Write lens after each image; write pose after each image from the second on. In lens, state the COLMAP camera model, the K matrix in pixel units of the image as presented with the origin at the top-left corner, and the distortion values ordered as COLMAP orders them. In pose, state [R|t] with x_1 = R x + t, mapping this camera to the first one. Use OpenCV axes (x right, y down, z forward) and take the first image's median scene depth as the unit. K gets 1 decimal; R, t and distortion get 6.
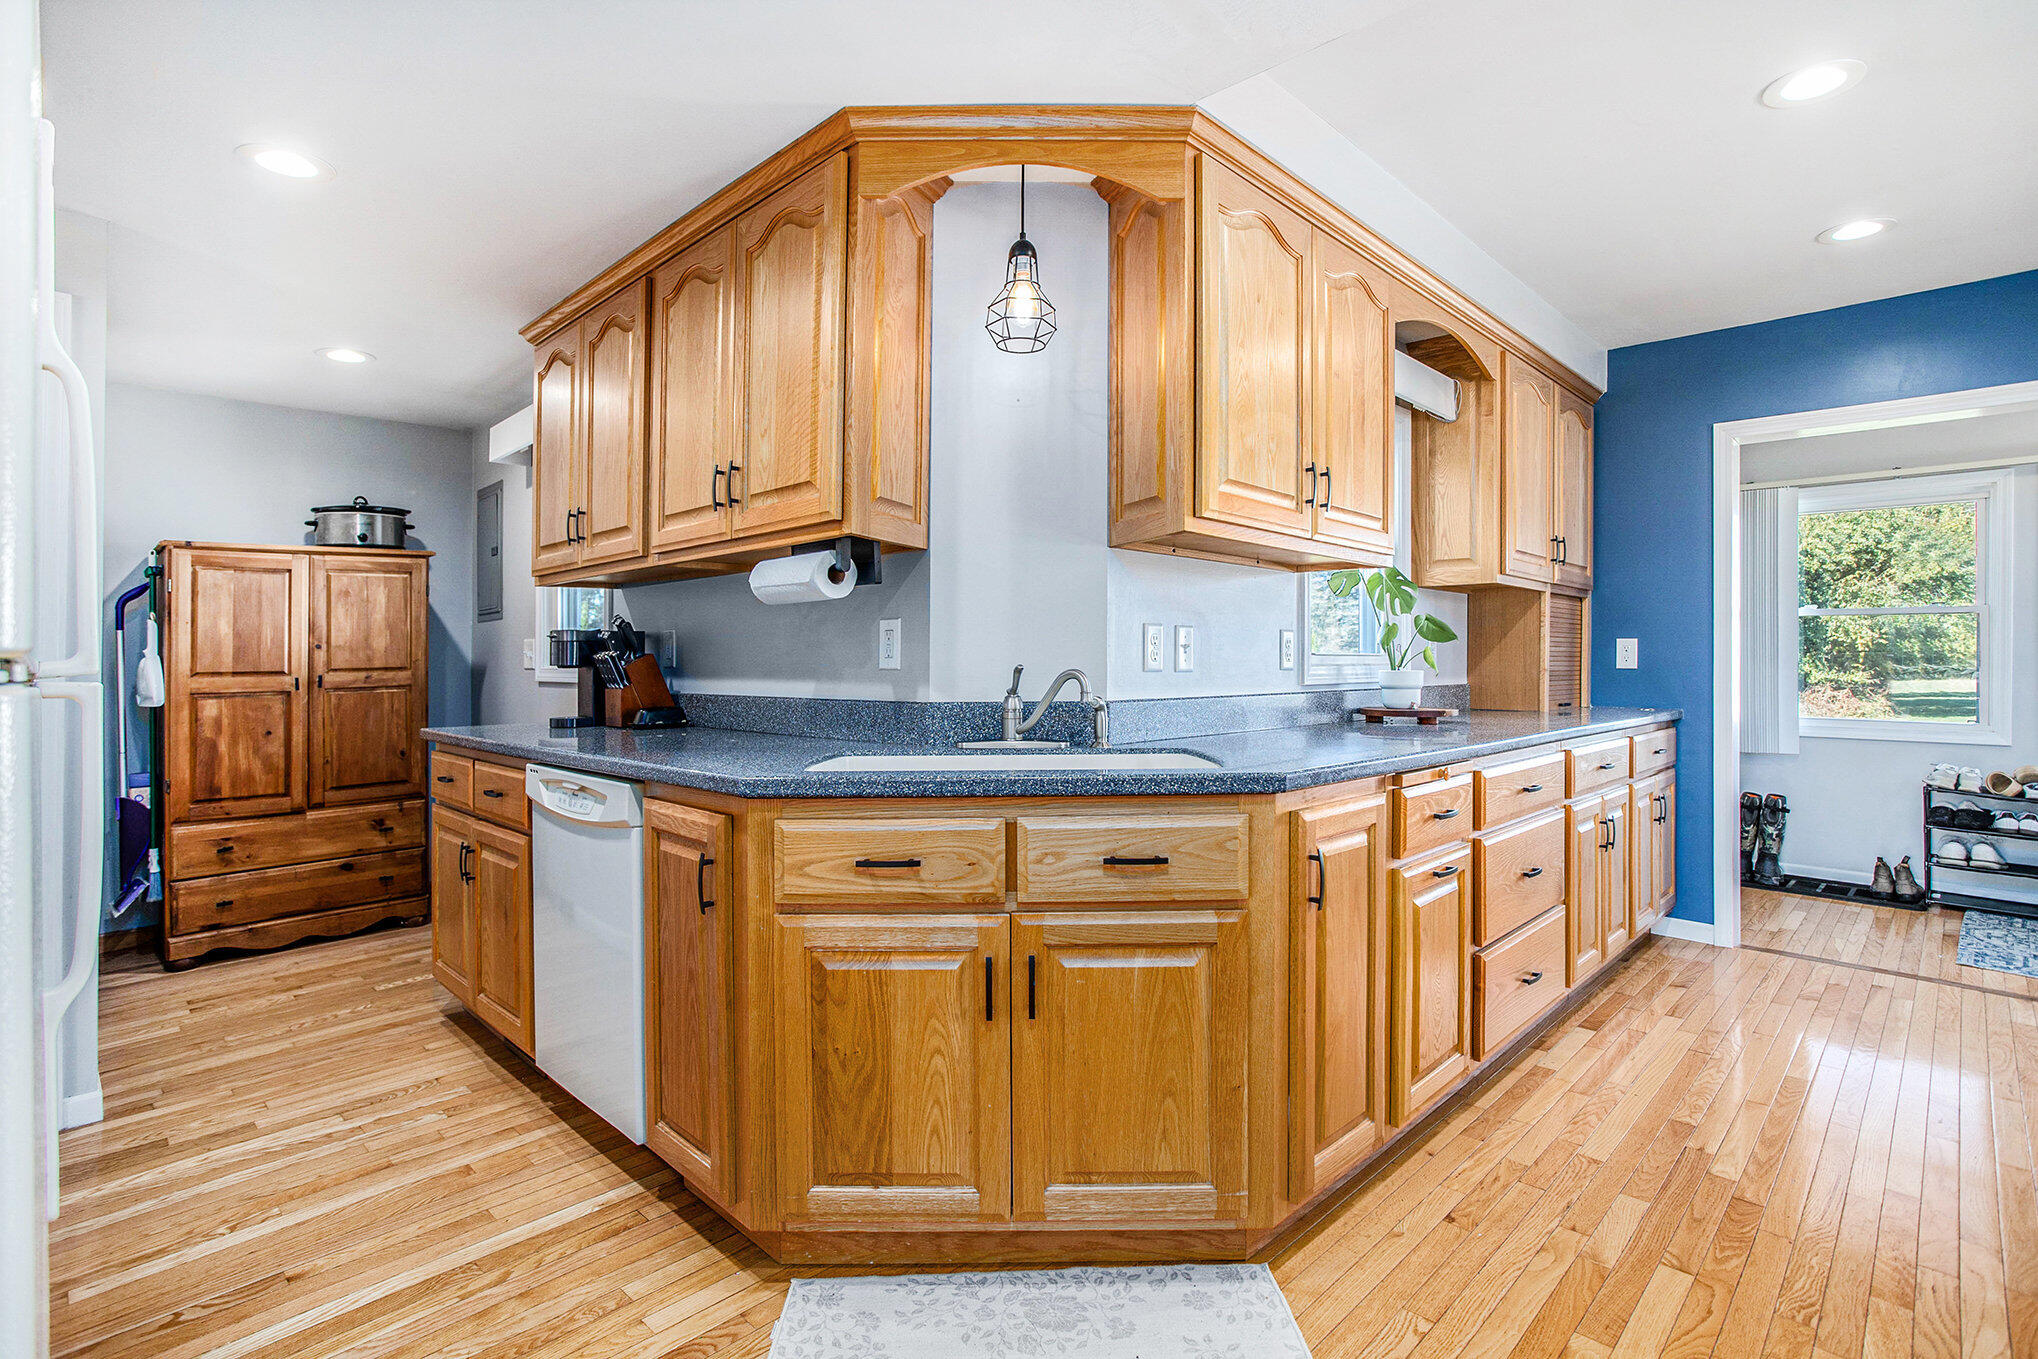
lens RADIAL K [[1000.8, 0, 1019.6], [0, 1000.8, 677.9], [0, 0, 1]] dist [-0.039091, 0.010185]
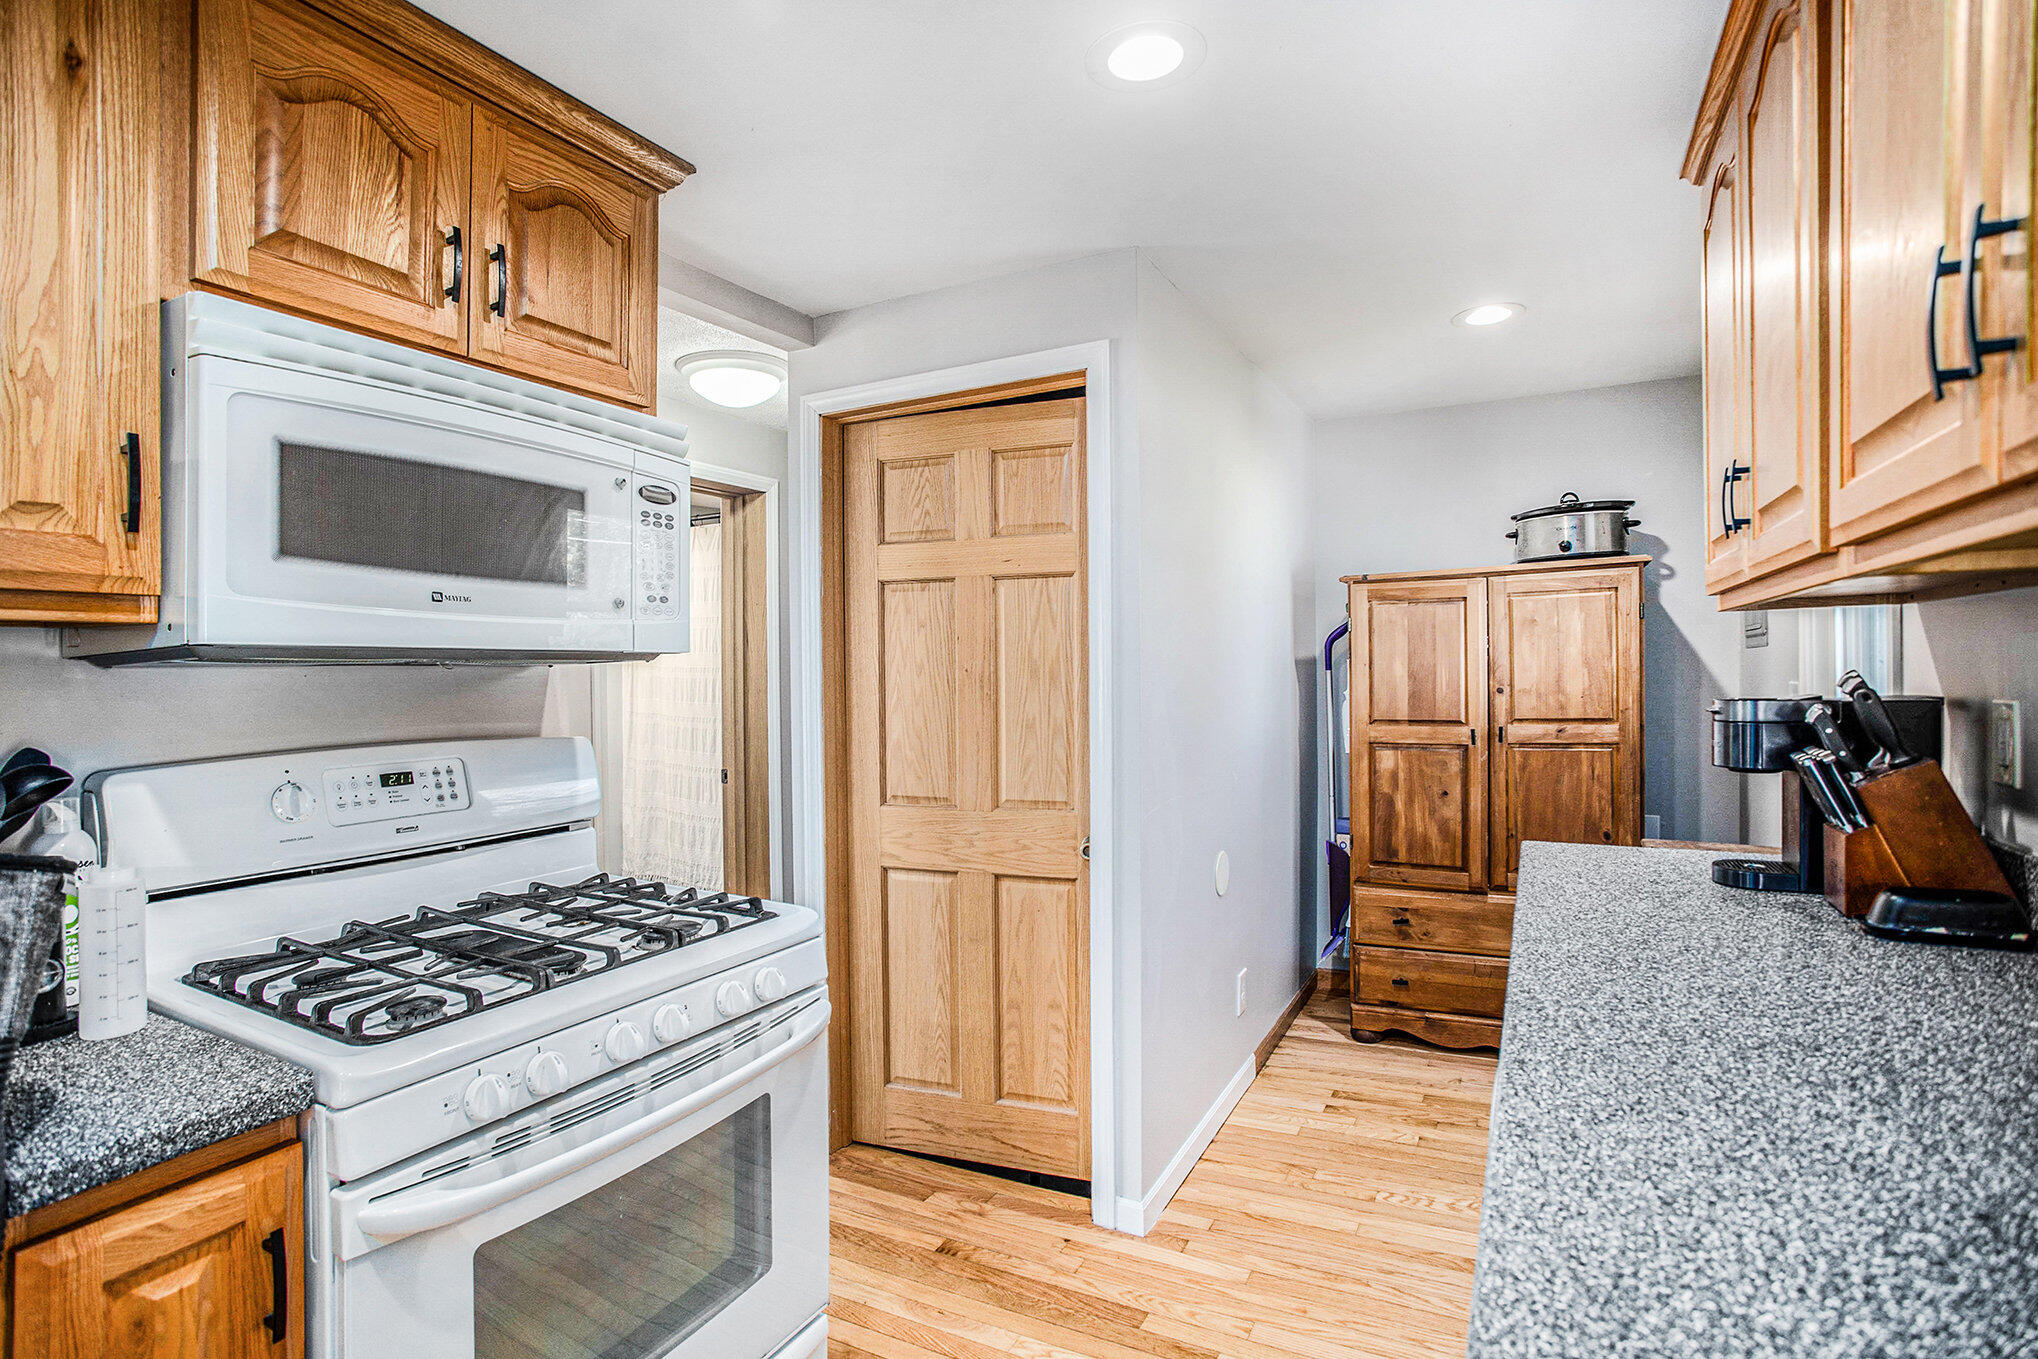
lens RADIAL K [[1000.8, 0, 1016.9], [0, 1000.8, 664.3], [0, 0, 1]] dist [-0.039091, 0.010185]
pose [[0.302985, 0.003026, -0.952990, -0.067382], [-0.006865, 0.999976, 0.000993, -0.053181], [0.952970, 0.006242, 0.302999, 0.396760]]
